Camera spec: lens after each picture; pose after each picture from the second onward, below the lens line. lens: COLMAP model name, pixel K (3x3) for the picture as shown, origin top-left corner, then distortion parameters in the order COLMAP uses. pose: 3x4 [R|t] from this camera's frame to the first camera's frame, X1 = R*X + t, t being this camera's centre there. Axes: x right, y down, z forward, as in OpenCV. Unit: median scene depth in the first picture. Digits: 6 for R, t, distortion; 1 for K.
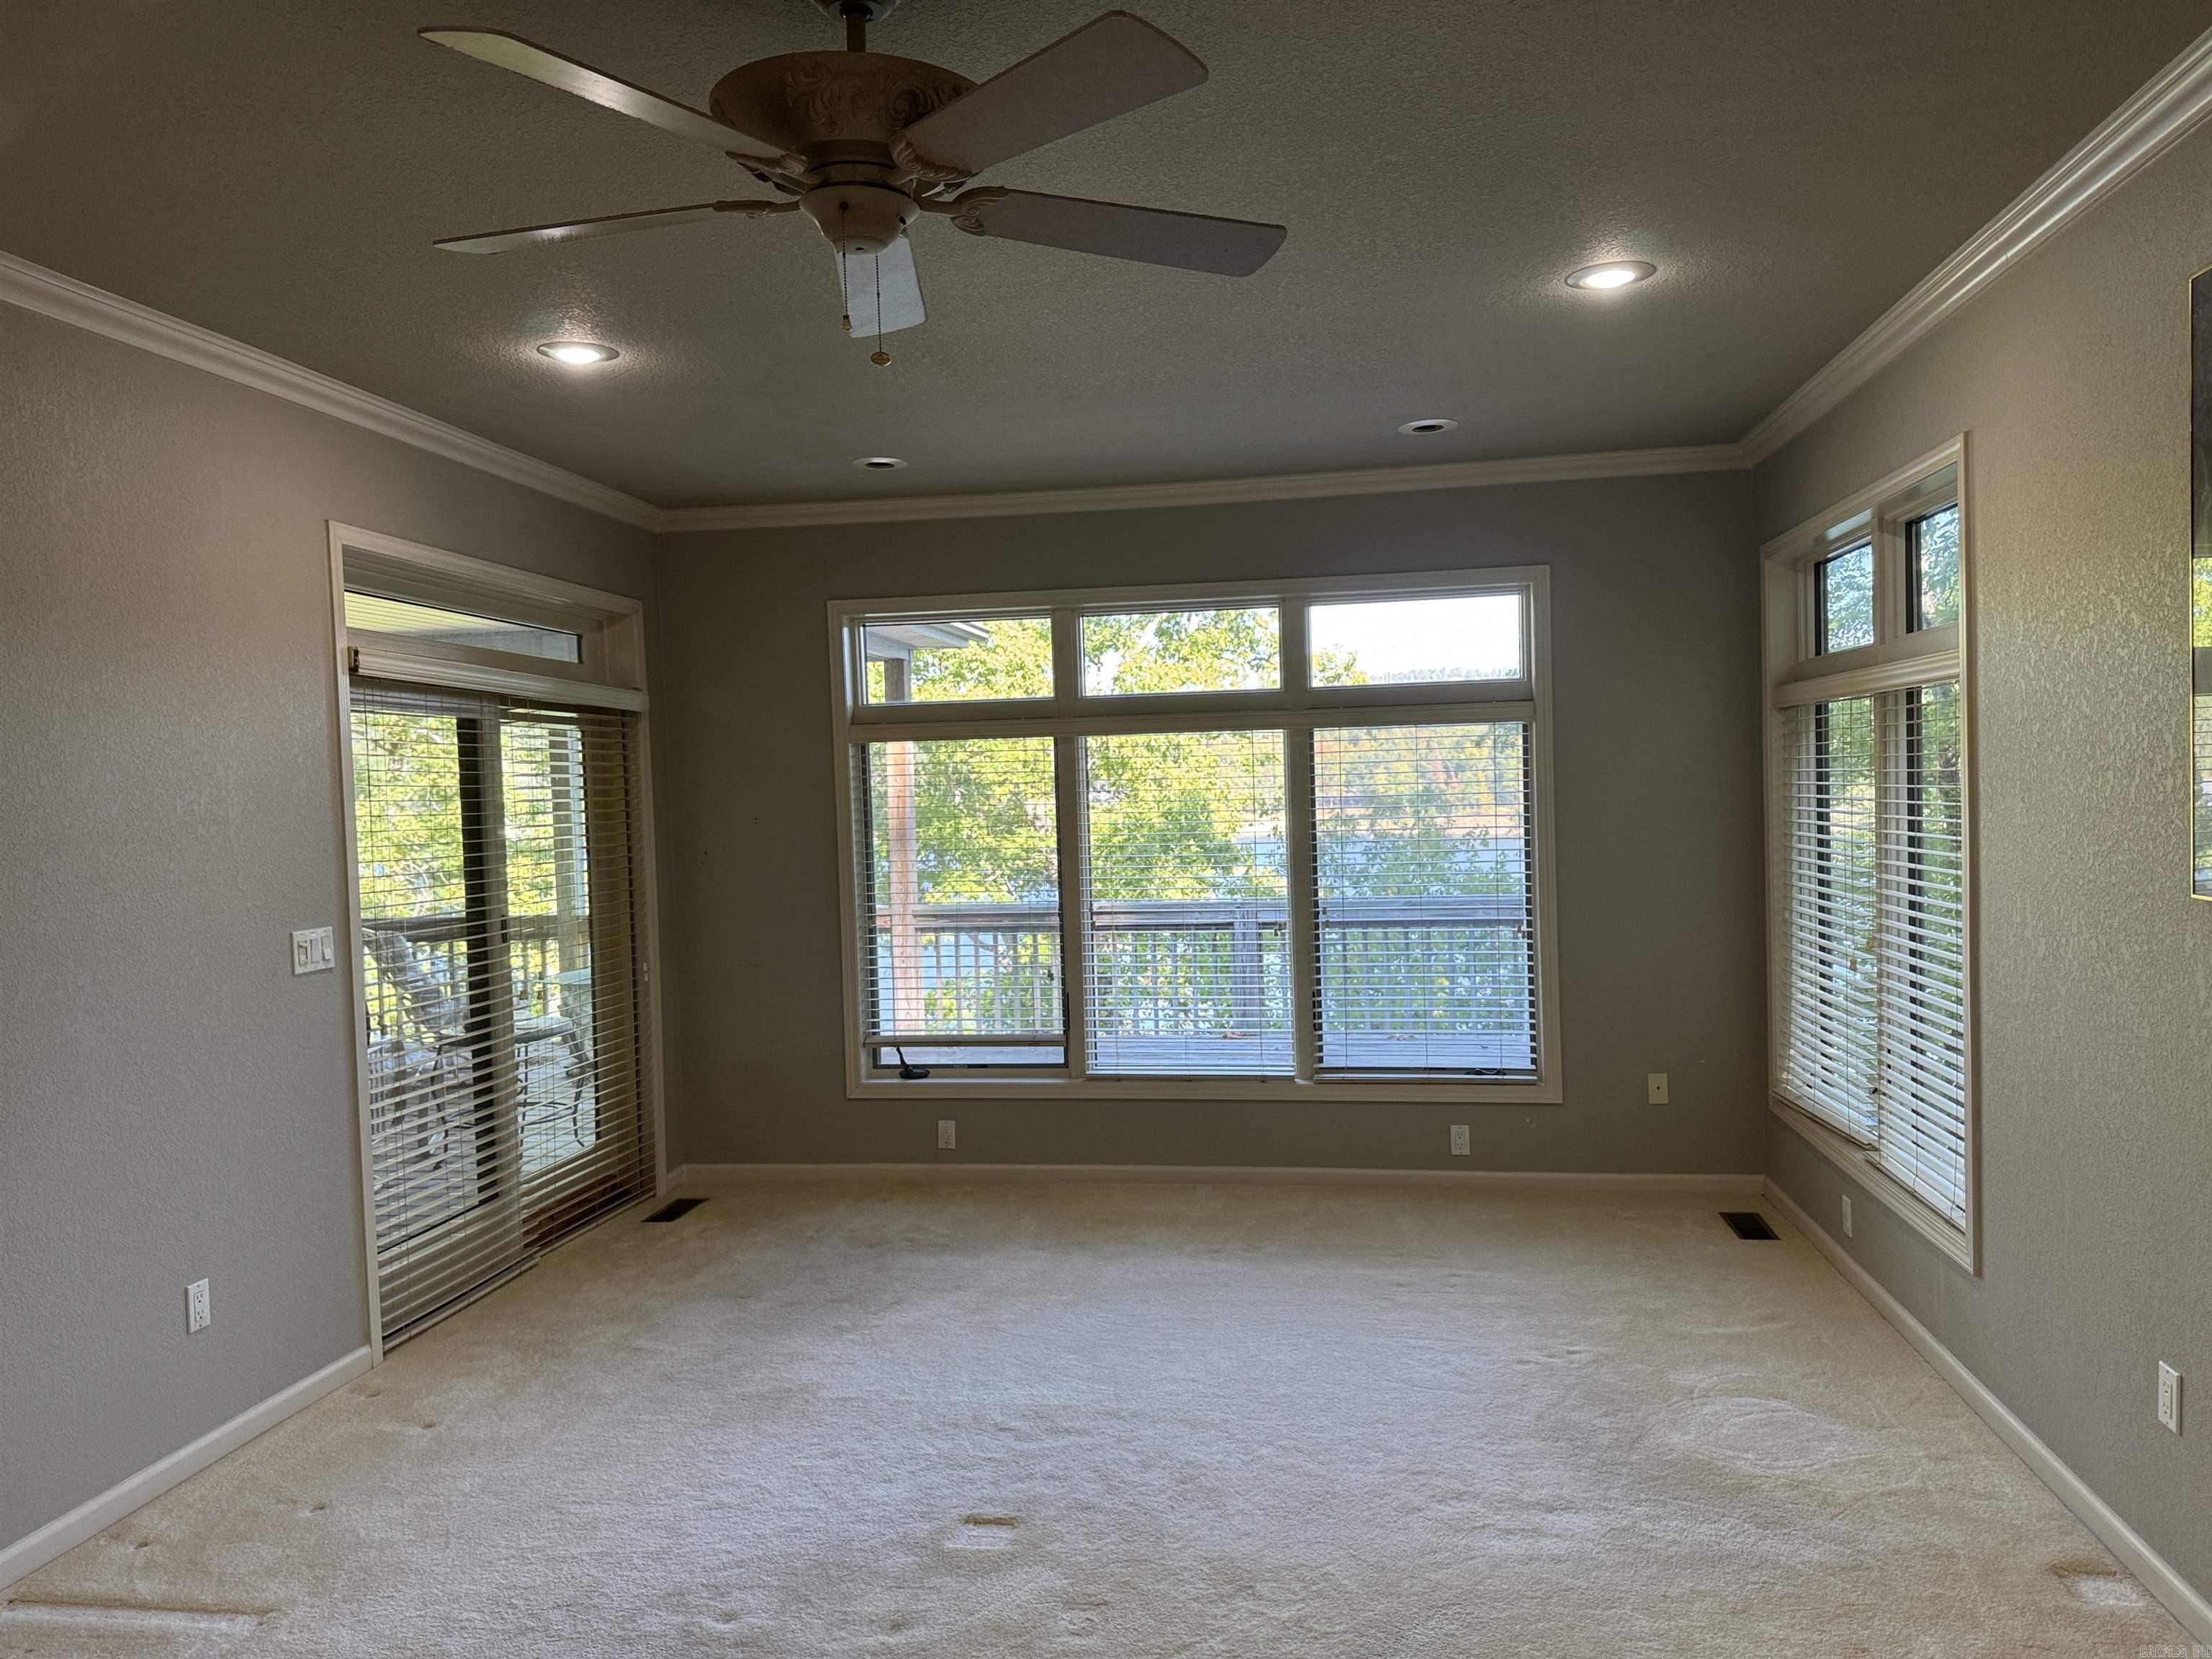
lens RADIAL K [[1549.5, 0, 1109.6], [0, 1549.5, 891.6], [0, 0, 1]] dist [0.047868, -0.059603]
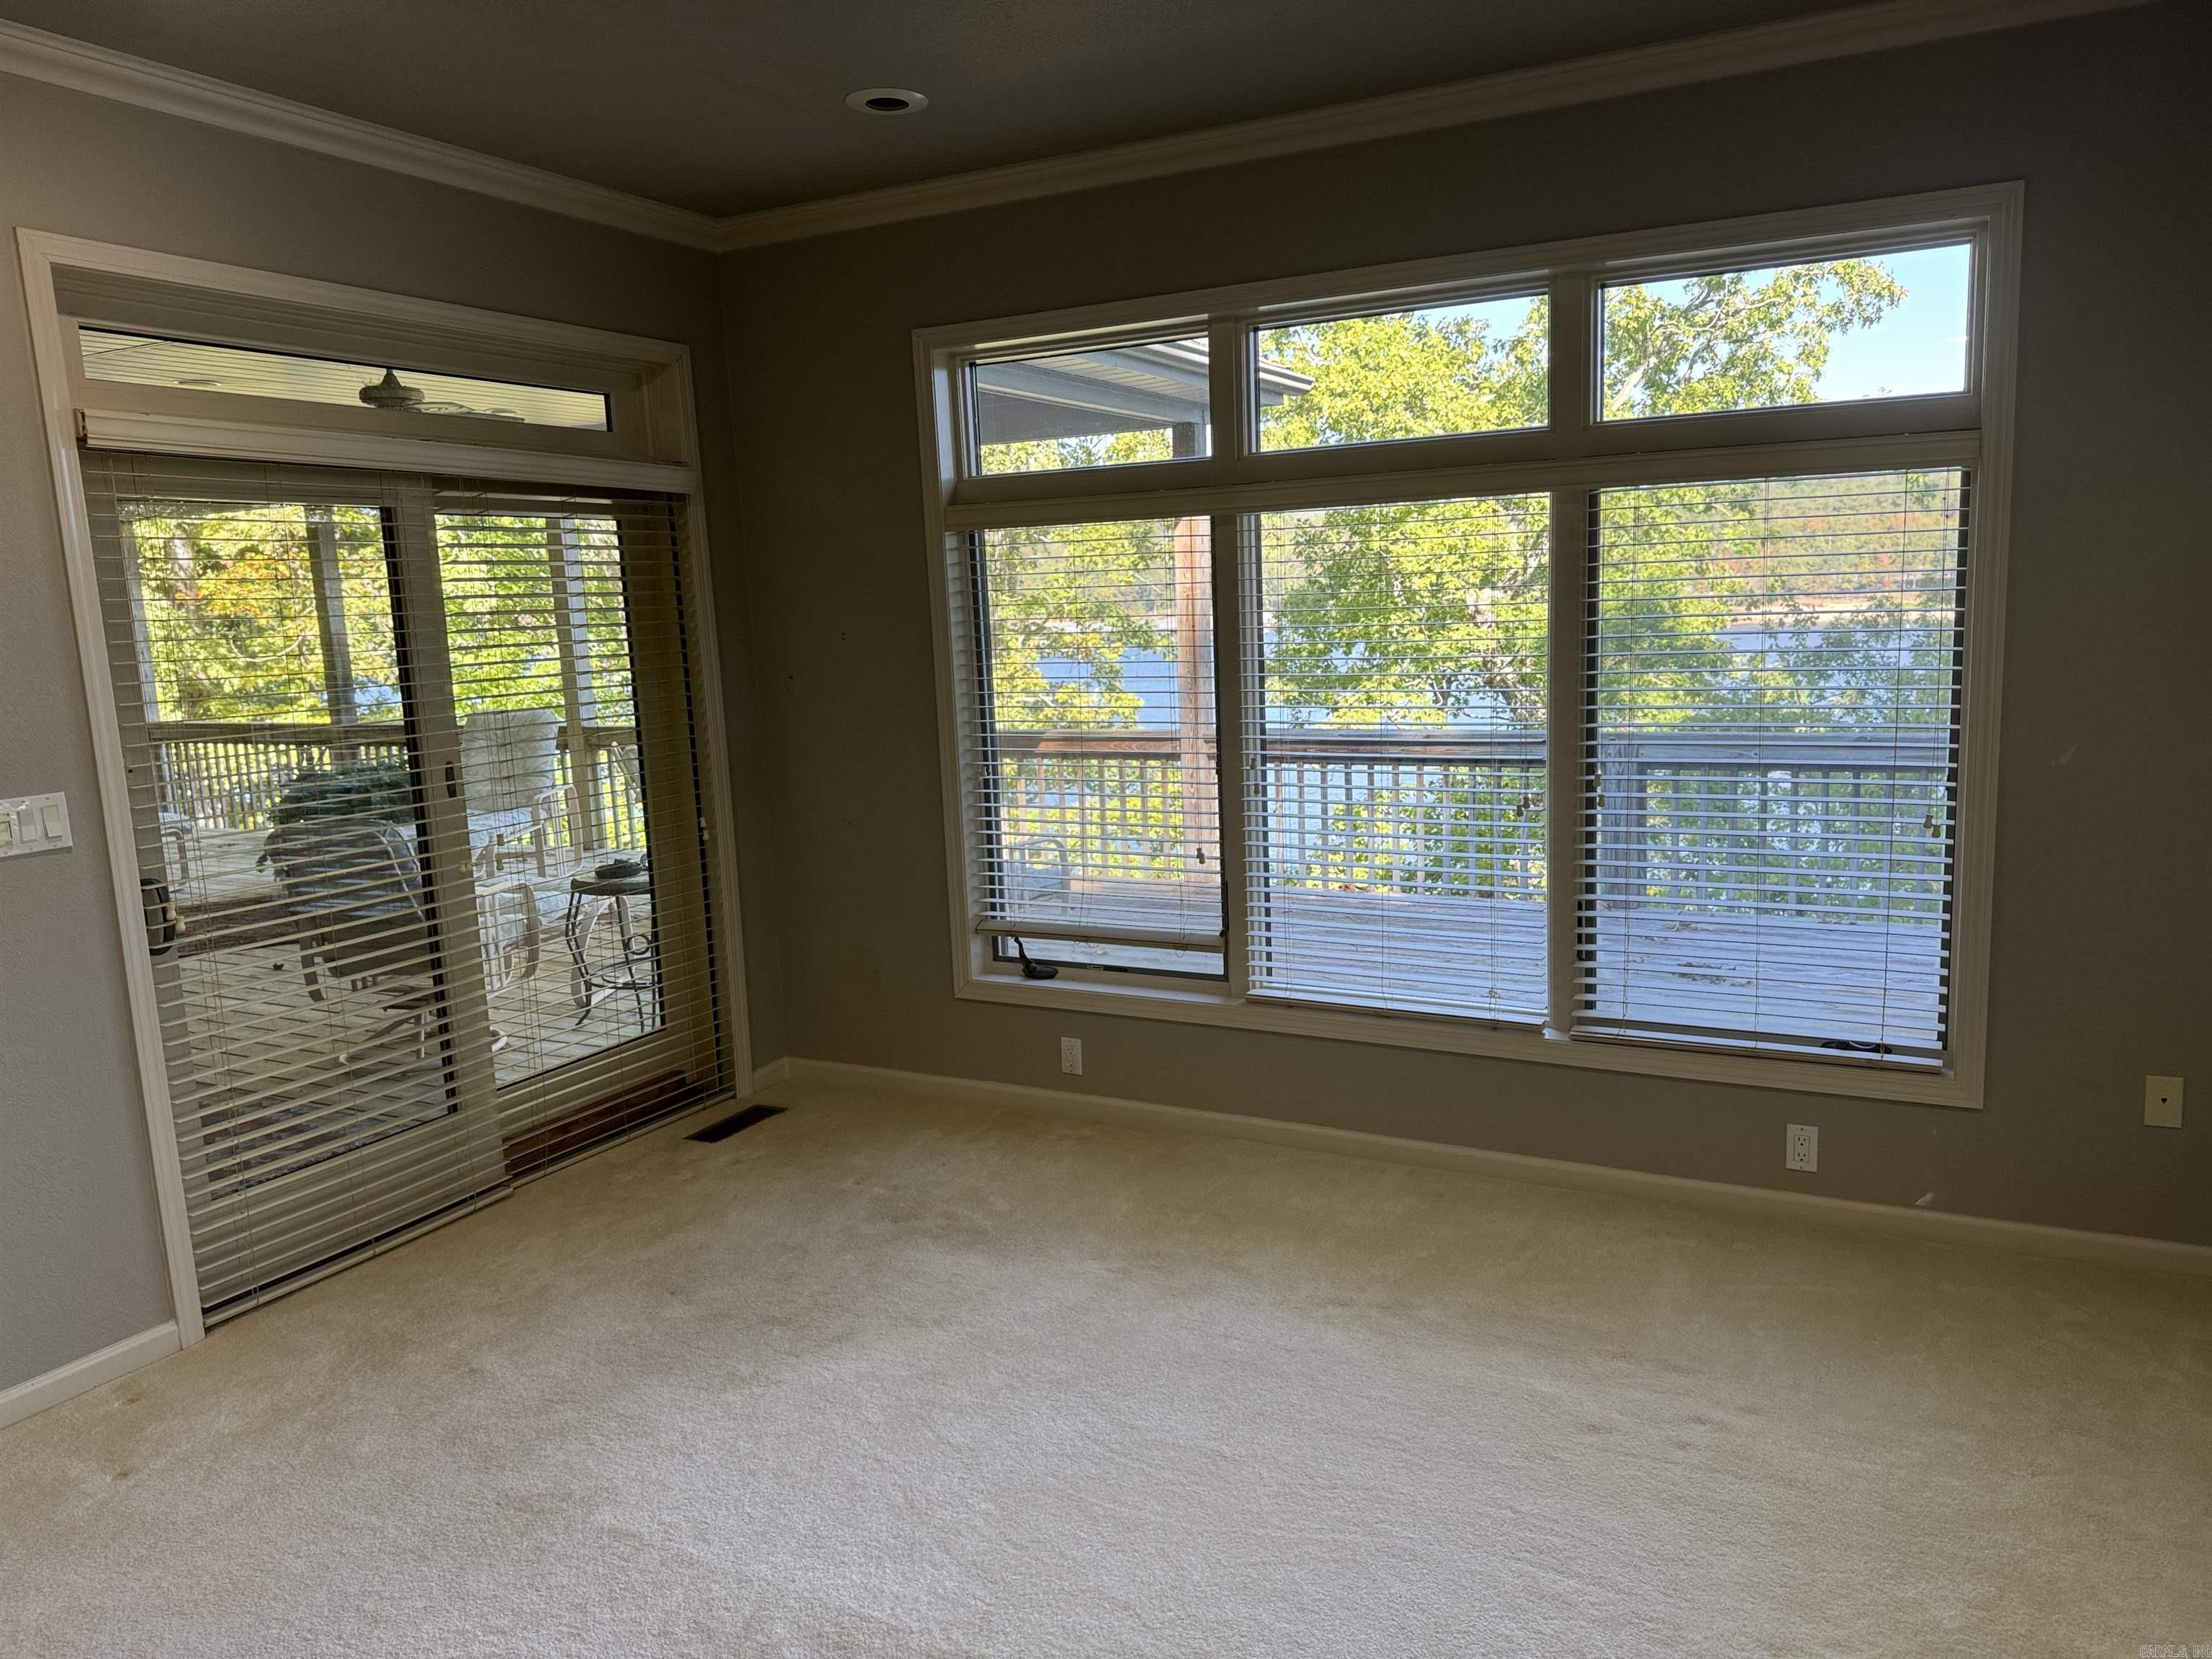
lens RADIAL K [[1549.5, 0, 1087.9], [0, 1549.5, 880.8], [0, 0, 1]] dist [0.047868, -0.059603]
pose [[0.945673, 0.052193, -0.320901, 0.149034], [-0.011425, 0.991755, 0.127636, -0.026334], [0.324917, -0.117036, 0.938473, 0.320628]]
